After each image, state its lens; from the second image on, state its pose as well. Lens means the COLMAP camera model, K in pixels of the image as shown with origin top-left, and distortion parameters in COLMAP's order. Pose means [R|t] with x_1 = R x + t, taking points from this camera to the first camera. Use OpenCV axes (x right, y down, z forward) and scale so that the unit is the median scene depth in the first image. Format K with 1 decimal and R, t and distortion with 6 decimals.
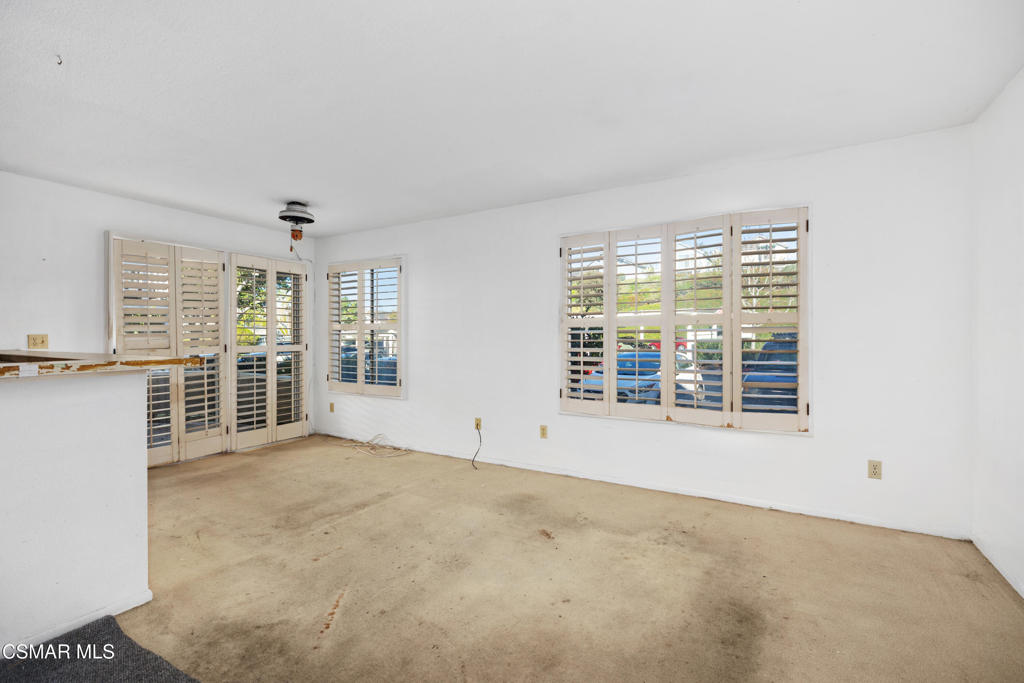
lens RADIAL K [[457.8, 0, 511.1], [0, 457.8, 336.3], [0, 0, 1]] dist [0.003391, -0.000124]
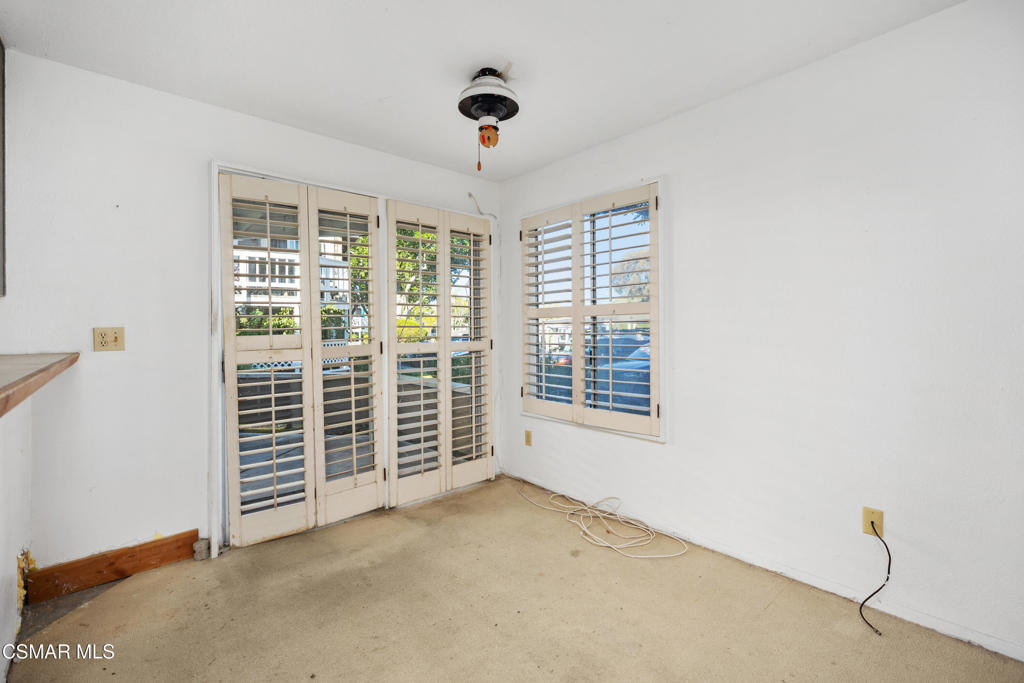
lens RADIAL K [[458.9, 0, 508.9], [0, 458.9, 328.9], [0, 0, 1]] dist [0.003447, -0.000393]
pose [[0.947445, -0.010585, -0.319745, -0.315661], [0.009877, 0.999944, -0.003836, 0.005389], [0.319767, 0.000476, 0.947496, 0.572130]]
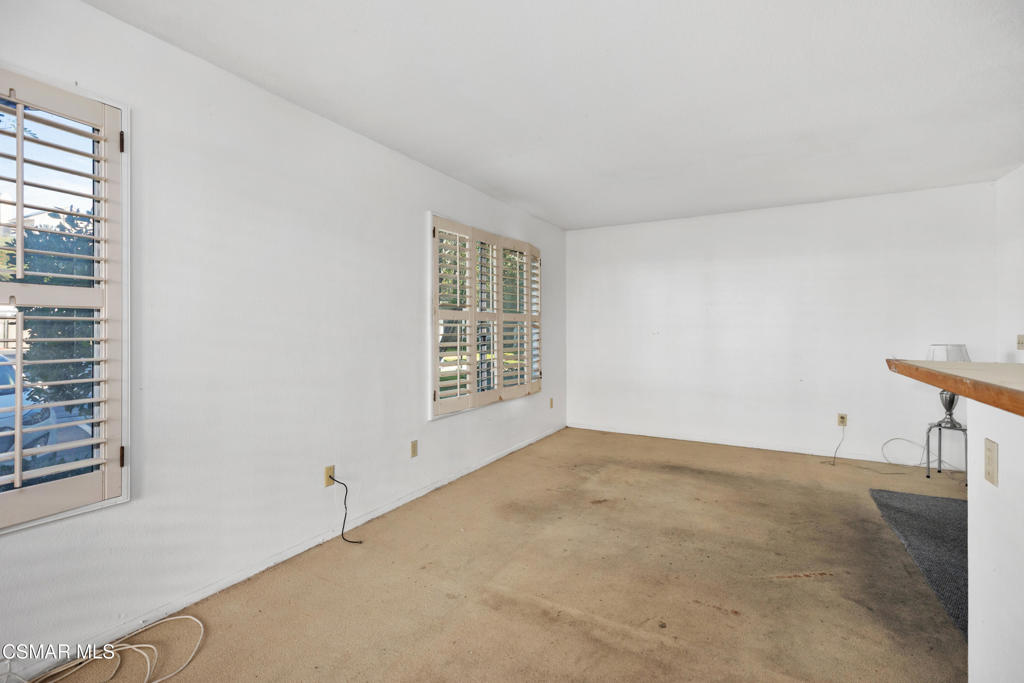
lens RADIAL K [[458.9, 0, 508.9], [0, 458.9, 328.9], [0, 0, 1]] dist [0.003447, -0.000393]
pose [[-0.012439, 0.003277, 0.999917, -0.814229], [-0.004097, 0.999986, -0.003328, 0.001332], [-0.999914, -0.004138, -0.012425, 0.939799]]
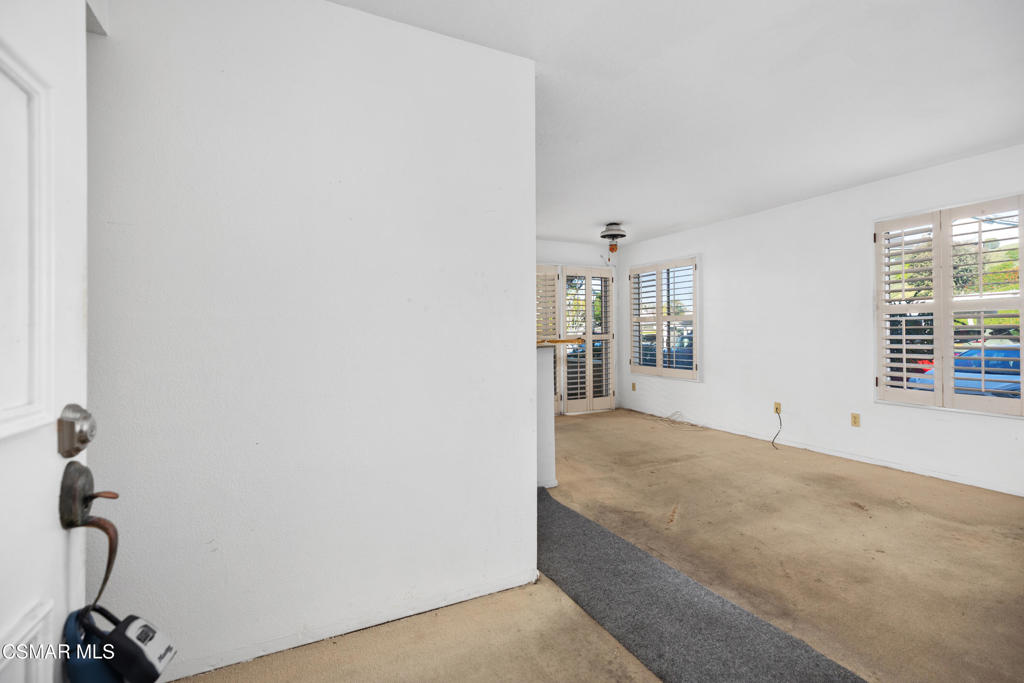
lens RADIAL K [[454.4, 0, 509.6], [0, 454.4, 330.1], [0, 0, 1]] dist [0.000320, -0.000224]
pose [[0.835886, -0.009383, -0.548822, -0.014571], [0.009884, 0.999949, -0.002042, 0.009202], [0.548814, -0.003718, 0.835936, -0.258001]]
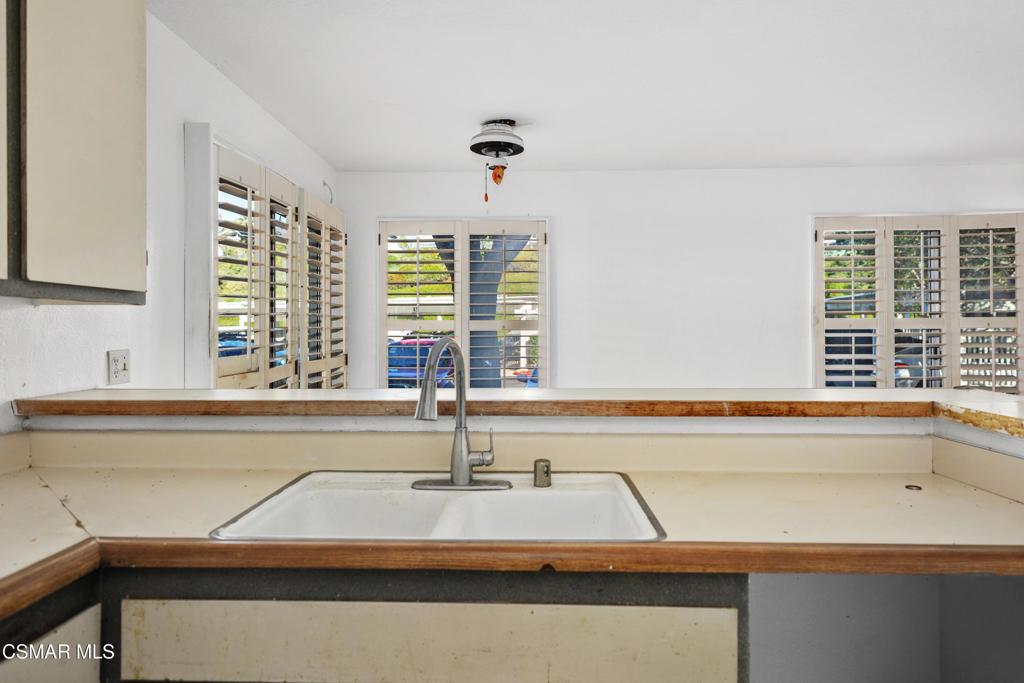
lens RADIAL K [[634.5, 0, 509.0], [0, 634.5, 328.9], [0, 0, 1]] dist [0.005268, 0.000619]
pose [[0.877341, -0.001985, 0.479864, -0.972647], [0.002030, 0.999998, 0.000426, -0.022537], [-0.479864, 0.000601, 0.877343, 0.303740]]
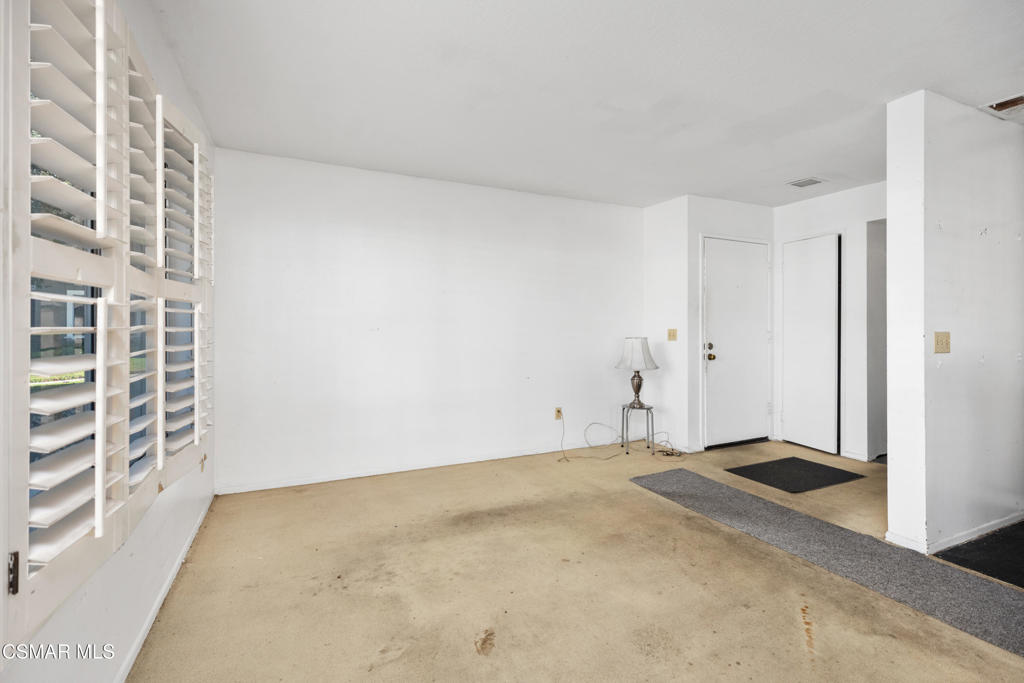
lens RADIAL K [[458.9, 0, 508.9], [0, 458.9, 328.9], [0, 0, 1]] dist [0.003447, -0.000393]
pose [[-0.823286, -0.000604, 0.567626, -0.225603], [-0.002022, 0.999996, -0.001868, 0.008672], [-0.567623, -0.002685, -0.823284, 1.127811]]
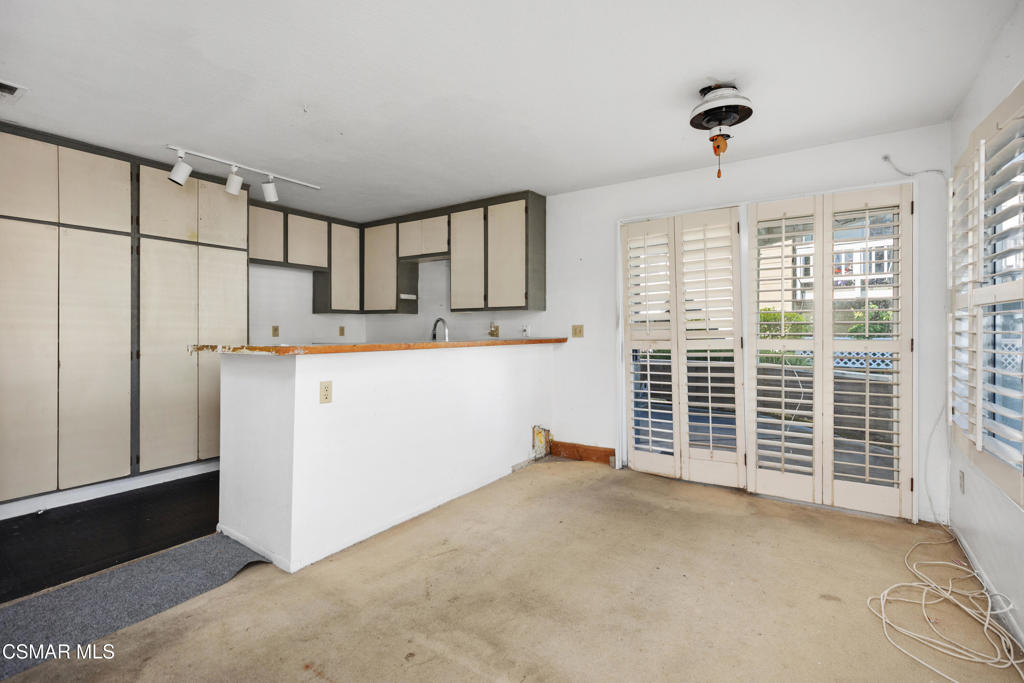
lens RADIAL K [[457.8, 0, 511.1], [0, 457.8, 336.3], [0, 0, 1]] dist [0.003391, -0.000124]
pose [[-0.068426, 0.014334, -0.997553, 0.131110], [0.002101, 0.999897, 0.014224, 0.007364], [0.997654, -0.001123, -0.068449, 0.892192]]
